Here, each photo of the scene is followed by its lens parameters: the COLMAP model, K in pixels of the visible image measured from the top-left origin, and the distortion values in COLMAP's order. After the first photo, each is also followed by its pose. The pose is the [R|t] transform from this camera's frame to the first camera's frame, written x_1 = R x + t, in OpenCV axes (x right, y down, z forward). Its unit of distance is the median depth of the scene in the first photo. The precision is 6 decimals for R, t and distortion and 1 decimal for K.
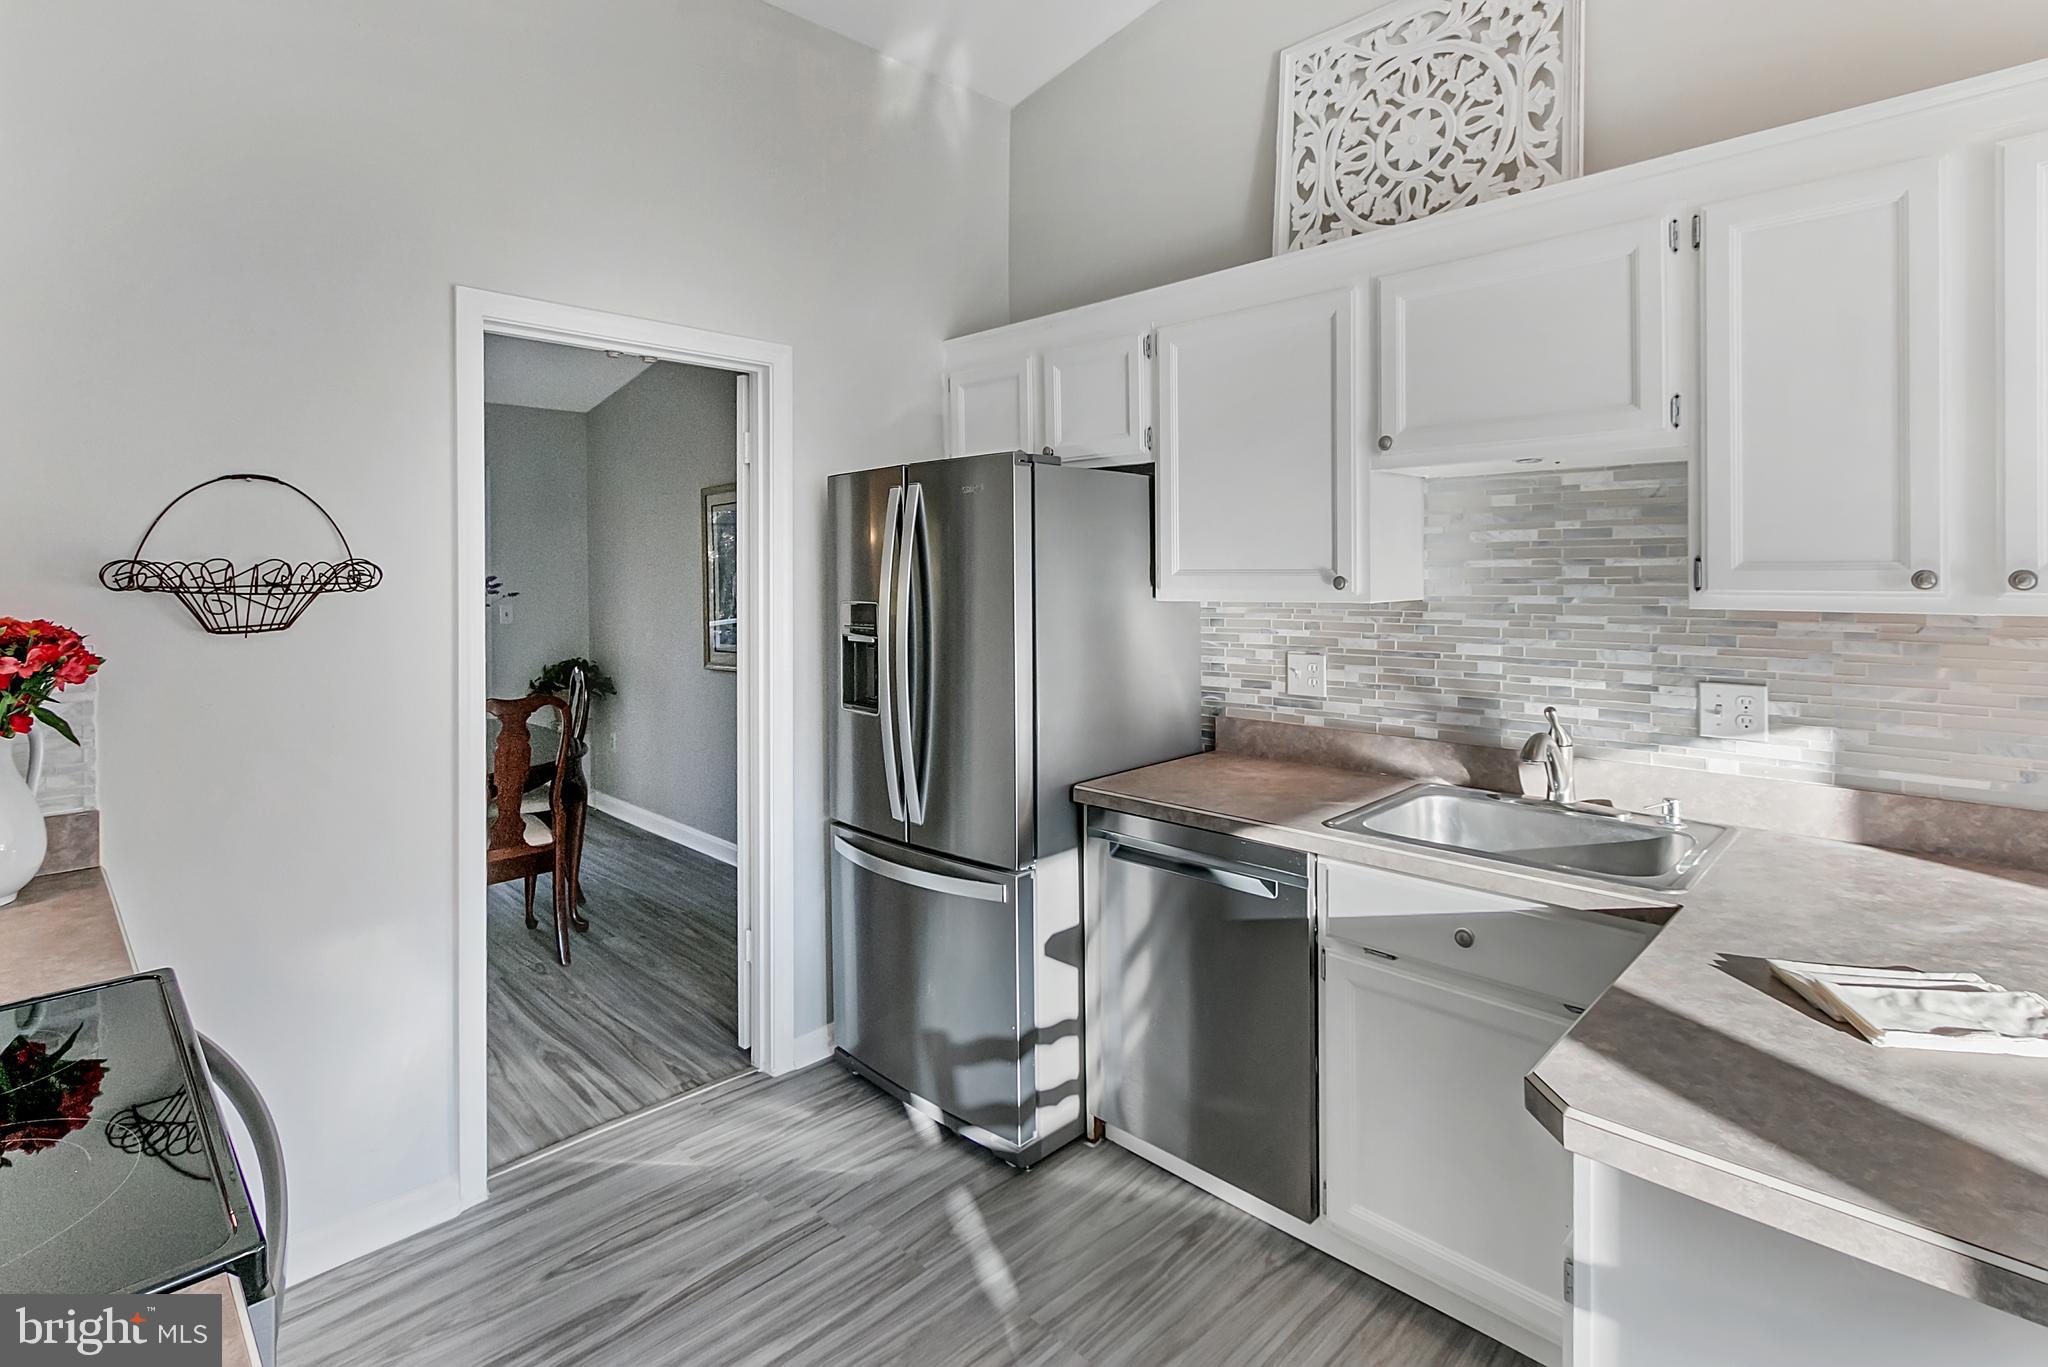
lens RADIAL K [[975.6, 0, 1017.4], [0, 975.6, 576.4], [0, 0, 1]] dist [-0.004256, -0.000089]
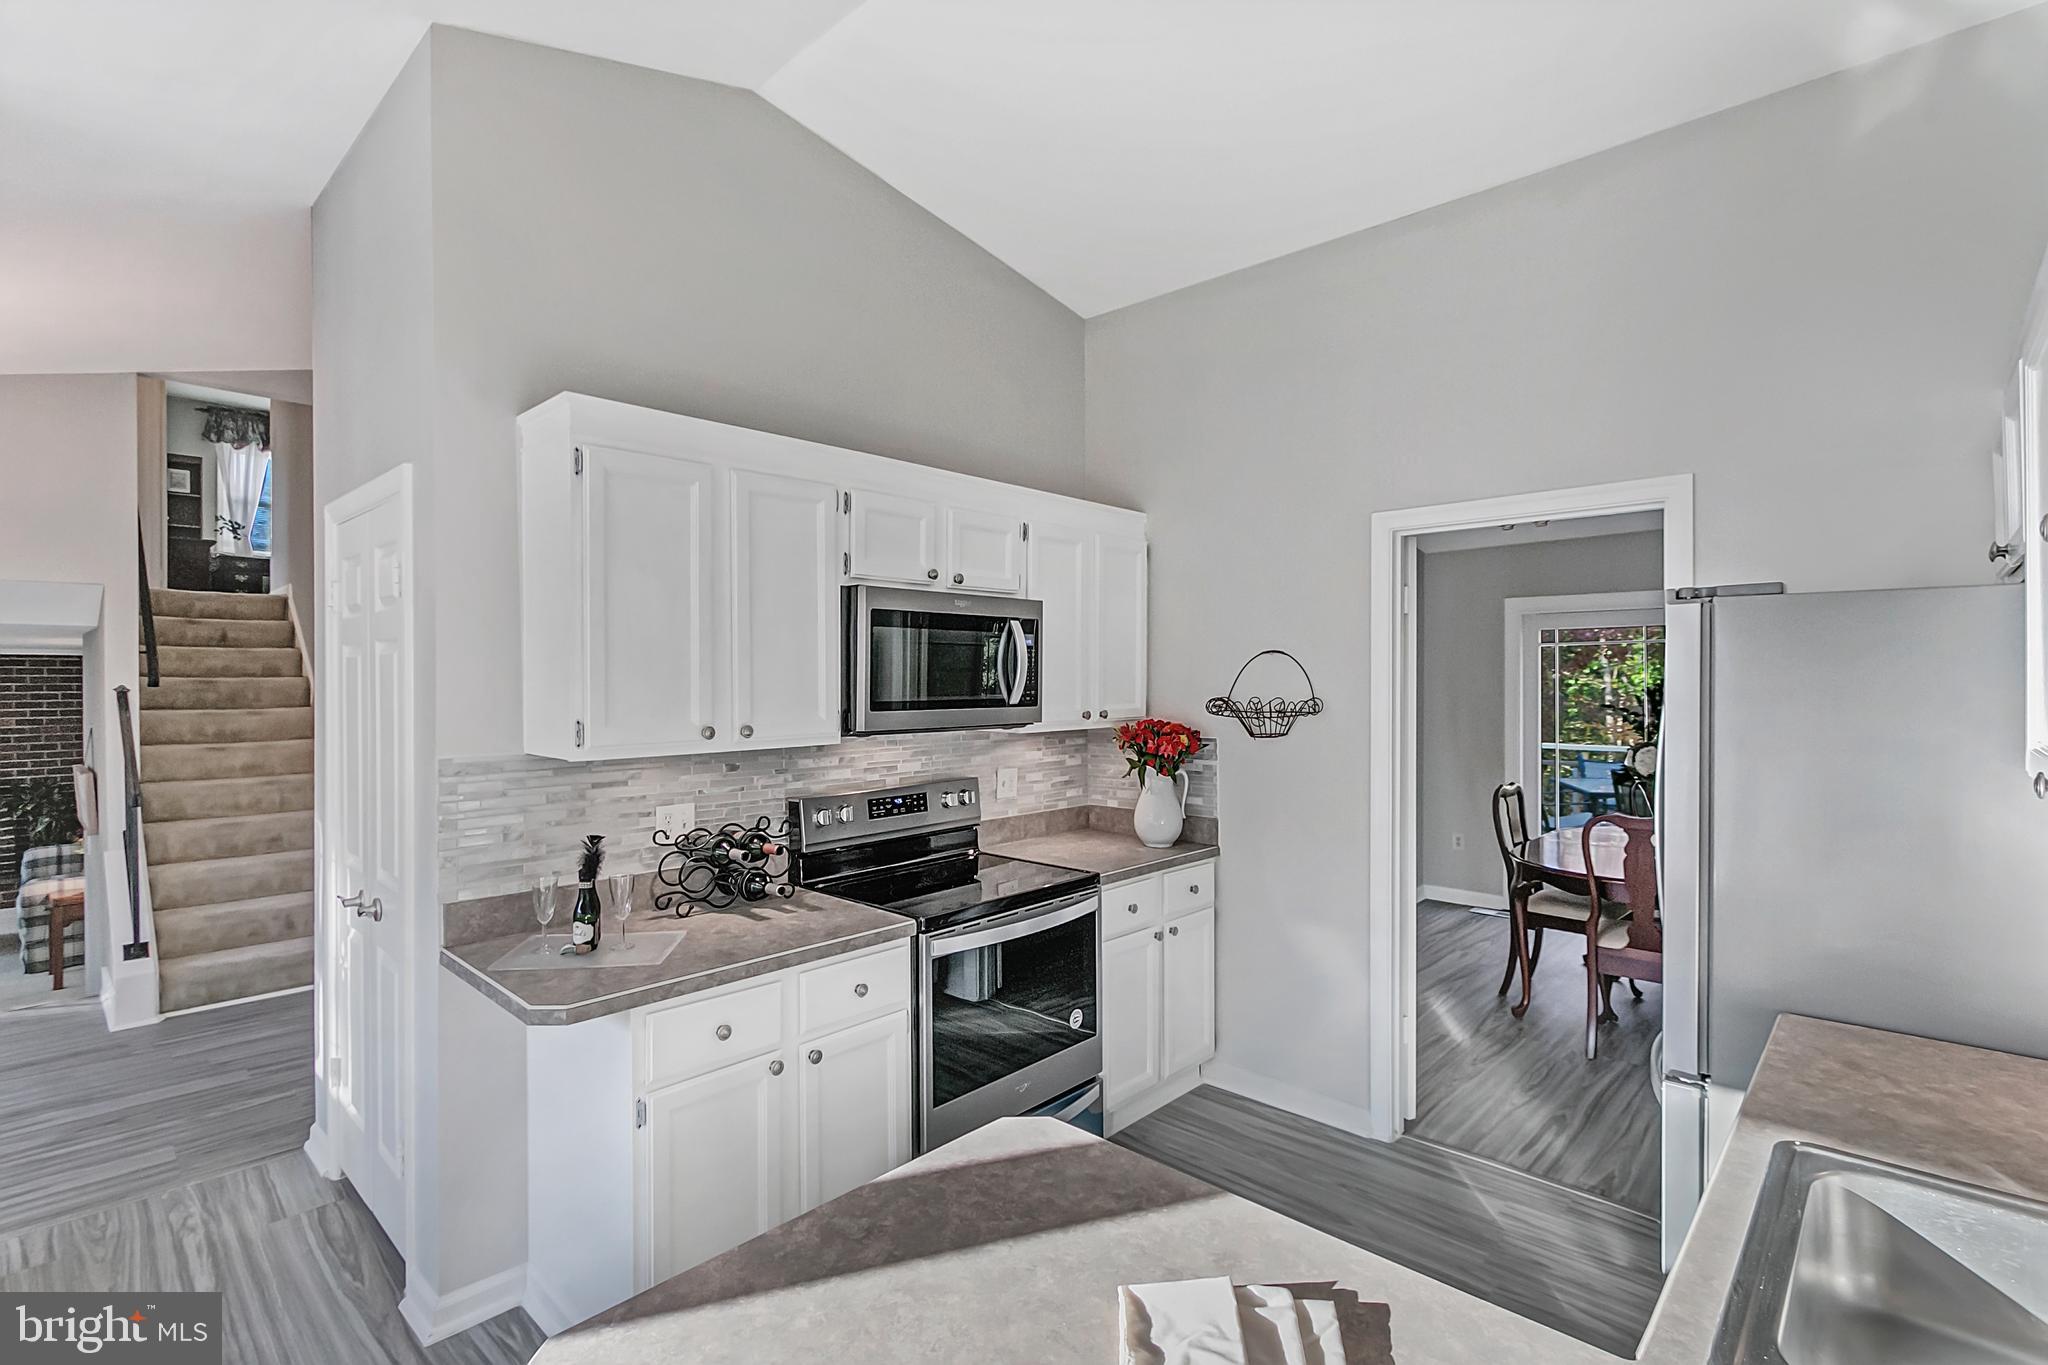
lens RADIAL K [[950.8, 0, 1012.2], [0, 950.8, 688.6], [0, 0, 1]] dist [-0.000865, 0.000135]
pose [[0.021444, 0.017137, -0.999623, 0.797625], [-0.003492, 0.999848, 0.017066, -0.051151], [0.999764, 0.003124, 0.021501, 0.392100]]
